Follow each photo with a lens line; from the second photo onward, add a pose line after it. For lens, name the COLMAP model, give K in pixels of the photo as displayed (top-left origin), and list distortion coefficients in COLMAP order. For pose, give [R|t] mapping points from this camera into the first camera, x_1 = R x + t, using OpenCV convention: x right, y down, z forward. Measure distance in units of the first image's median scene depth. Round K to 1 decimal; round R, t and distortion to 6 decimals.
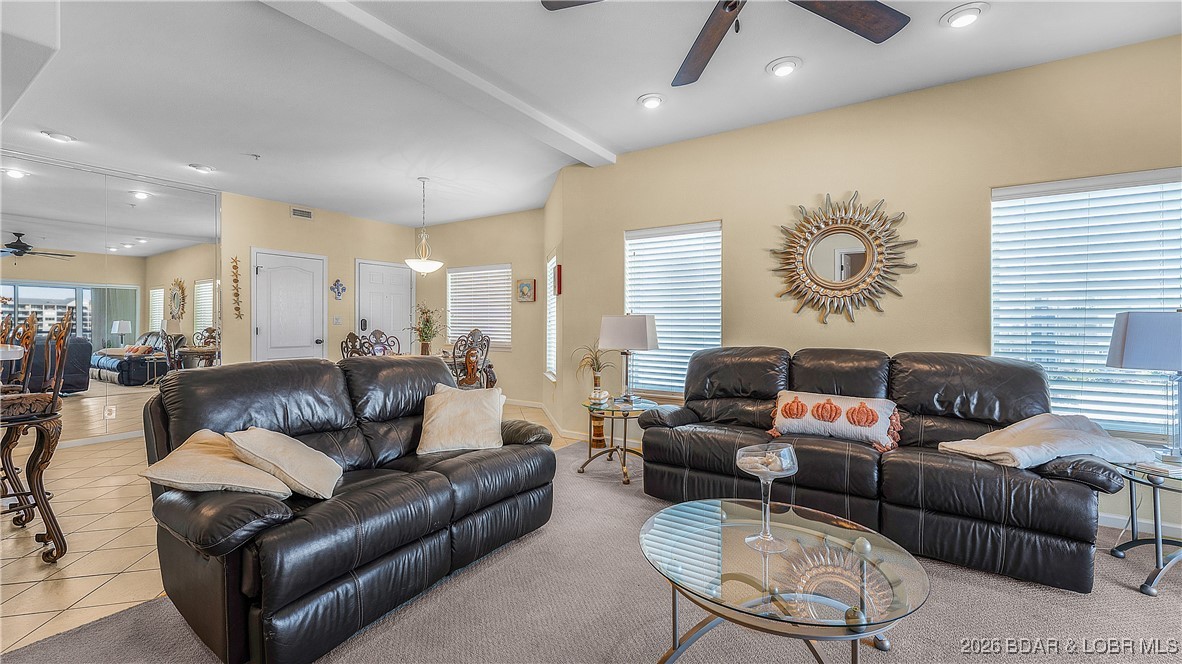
lens RADIAL K [[487.1, 0, 585.5], [0, 487.1, 325.7], [0, 0, 1]] dist [0.003200, 0.000200]
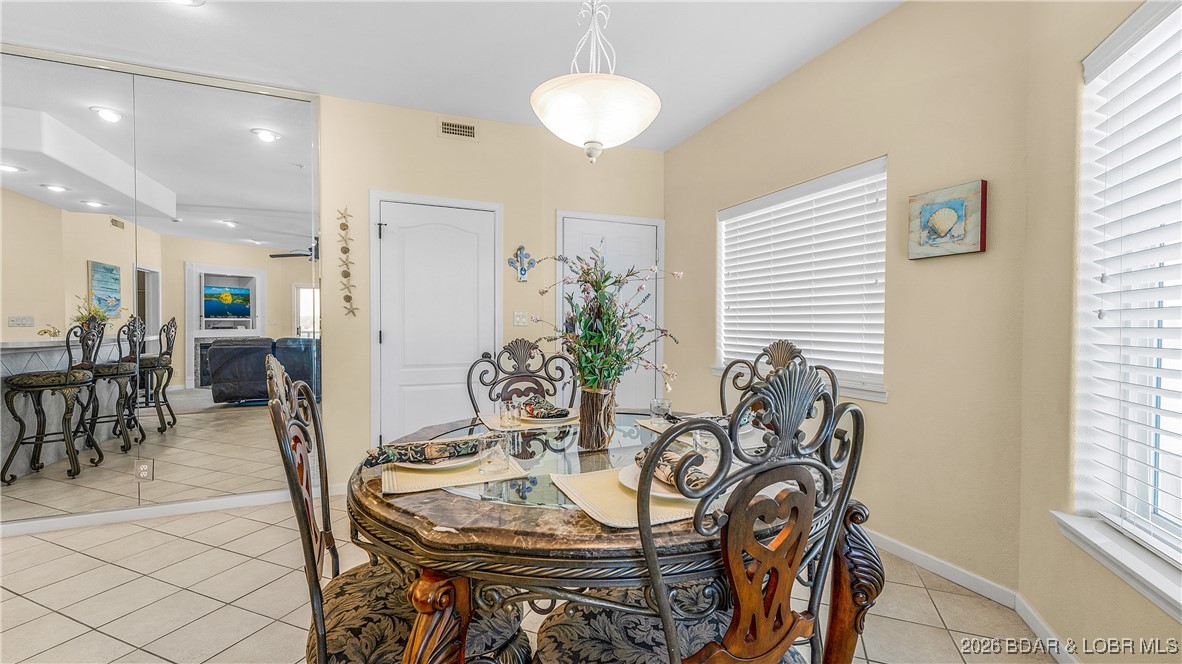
lens RADIAL K [[487.1, 0, 585.5], [0, 487.1, 325.7], [0, 0, 1]] dist [0.003200, 0.000200]
pose [[0.830470, 0.001449, -0.557062, -0.150405], [-0.004846, 0.999978, -0.004623, -0.000900], [0.557043, 0.006539, 0.830458, 0.644204]]
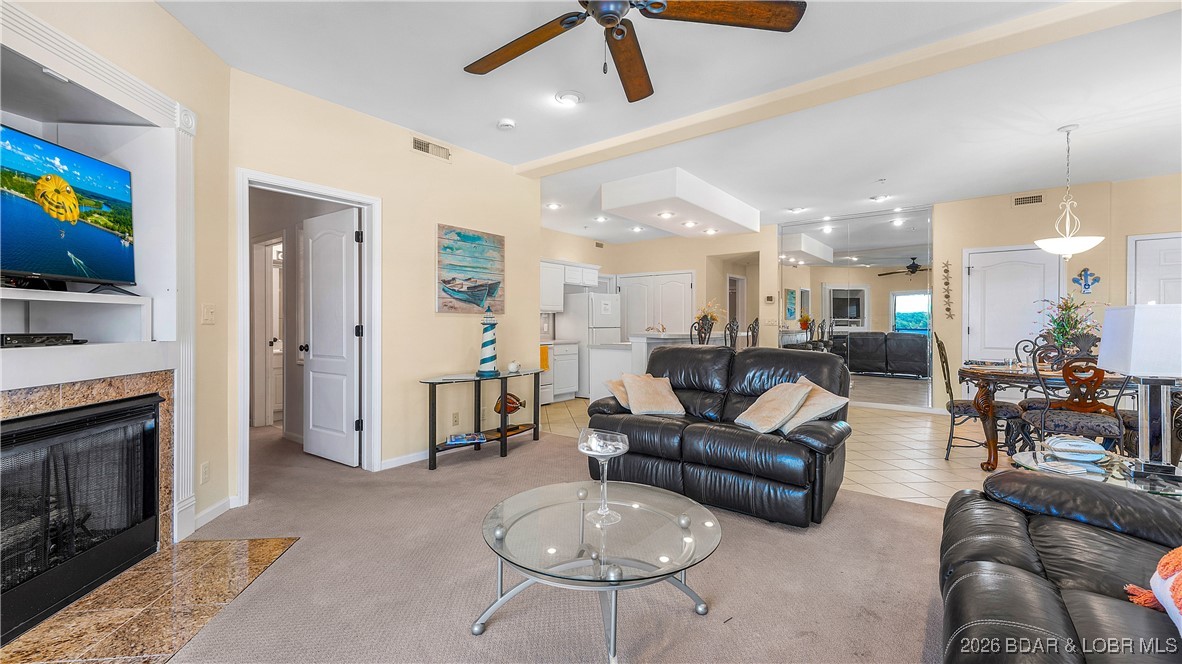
lens RADIAL K [[487.1, 0, 585.5], [0, 487.1, 325.7], [0, 0, 1]] dist [0.003200, 0.000200]
pose [[-0.079569, 0.006150, -0.996810, 0.395605], [-0.007145, 0.999952, 0.006740, -0.000475], [0.996804, 0.007658, -0.079521, 0.278444]]
